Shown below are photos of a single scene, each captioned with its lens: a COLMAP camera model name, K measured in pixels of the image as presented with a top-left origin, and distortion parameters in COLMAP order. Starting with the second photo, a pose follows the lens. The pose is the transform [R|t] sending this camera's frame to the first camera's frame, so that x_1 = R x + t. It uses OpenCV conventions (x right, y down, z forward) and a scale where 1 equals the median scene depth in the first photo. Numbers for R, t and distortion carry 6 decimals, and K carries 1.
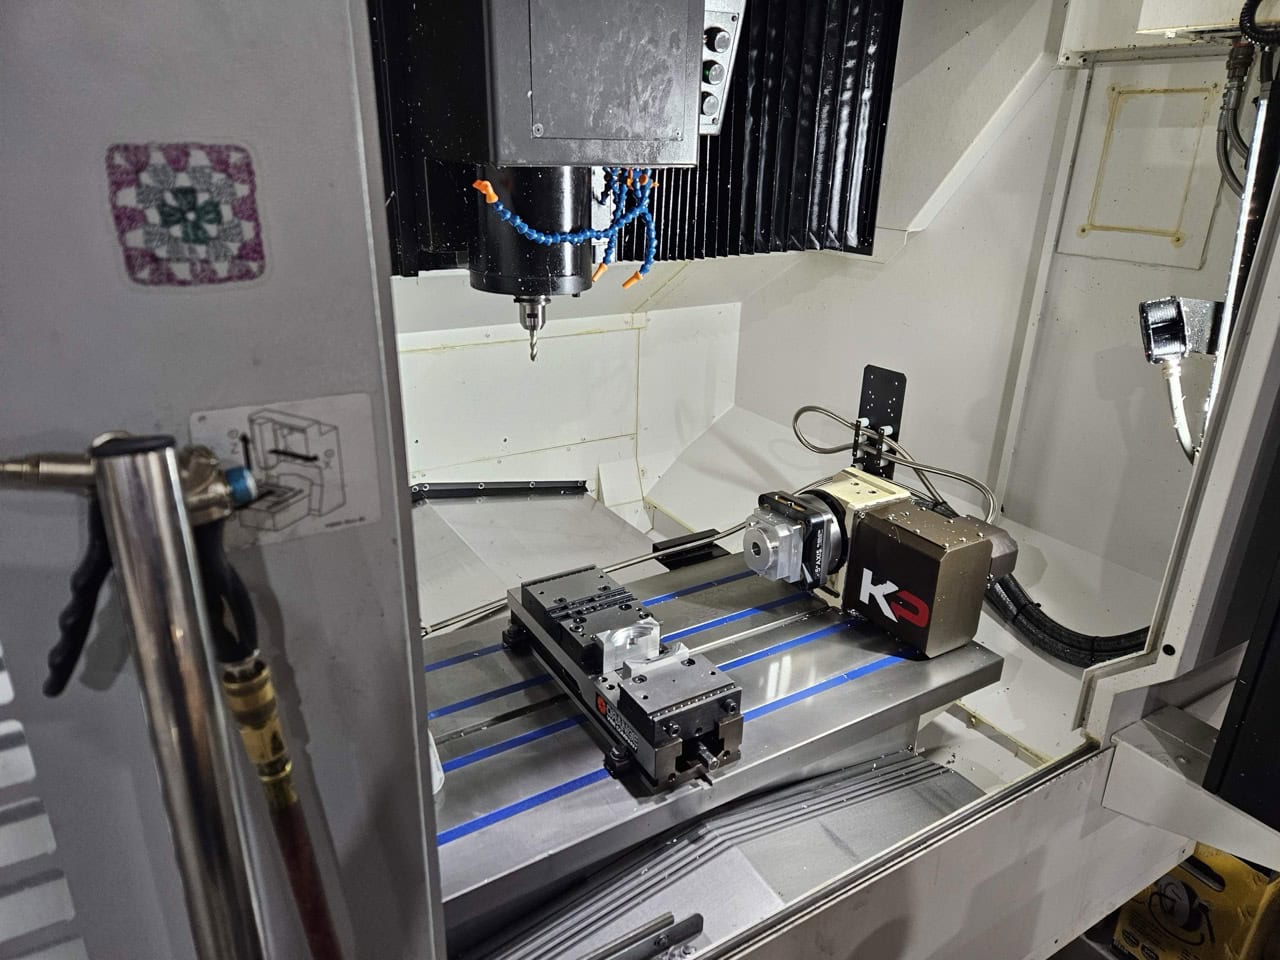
lens RADIAL K [[853.2, 0, 635.9], [0, 853.2, 479.3], [0, 0, 1]] dist [0.032450, -0.007559]
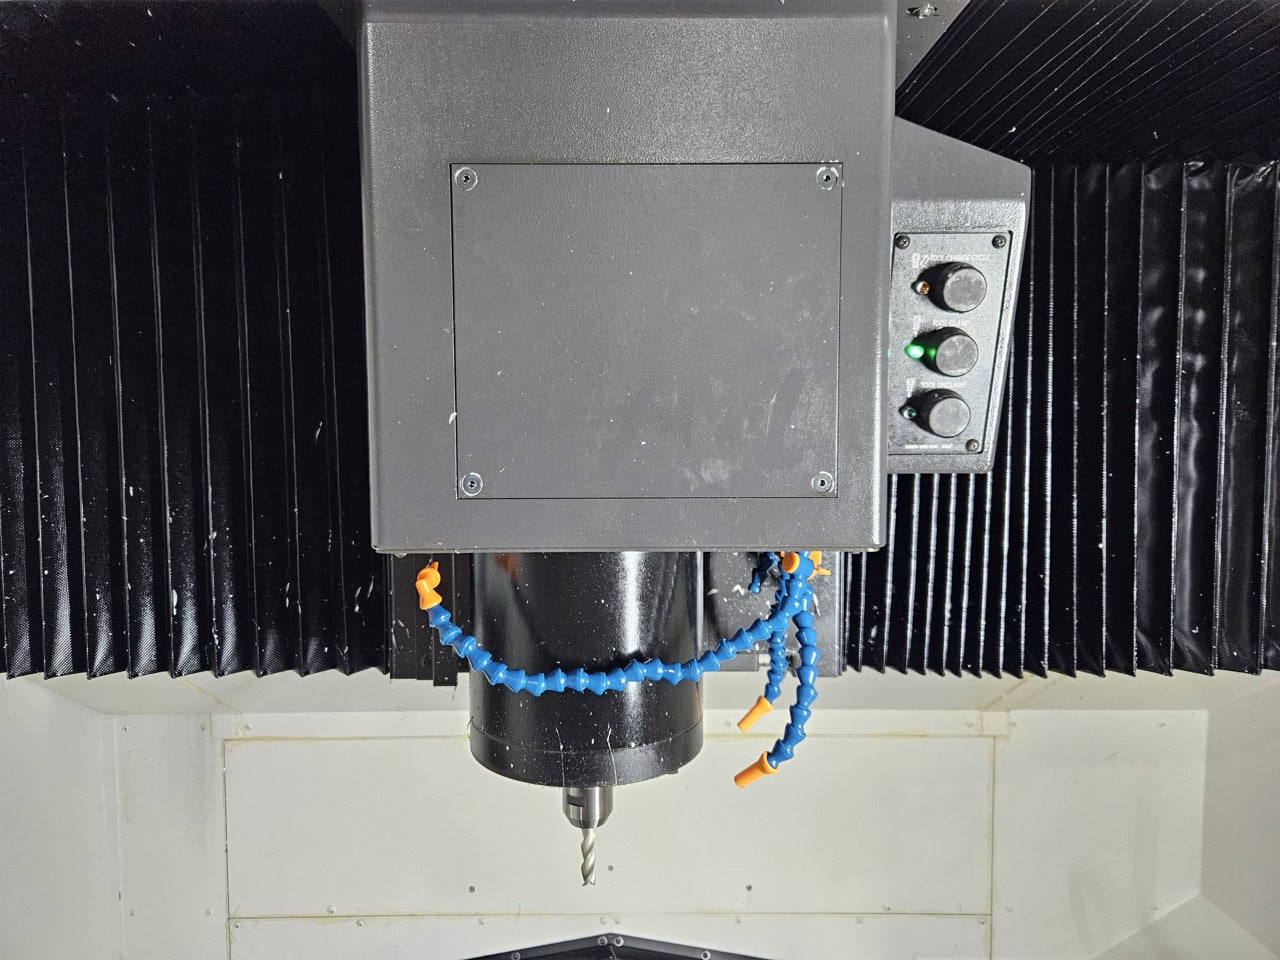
lens RADIAL K [[853.2, 0, 646.4], [0, 853.2, 480.1], [0, 0, 1]] dist [0.032450, -0.007559]
pose [[0.857356, 0.008852, -0.514648, 0.141181], [-0.168831, 0.949373, -0.264927, -0.196091], [0.486248, 0.314025, 0.815445, 0.430285]]
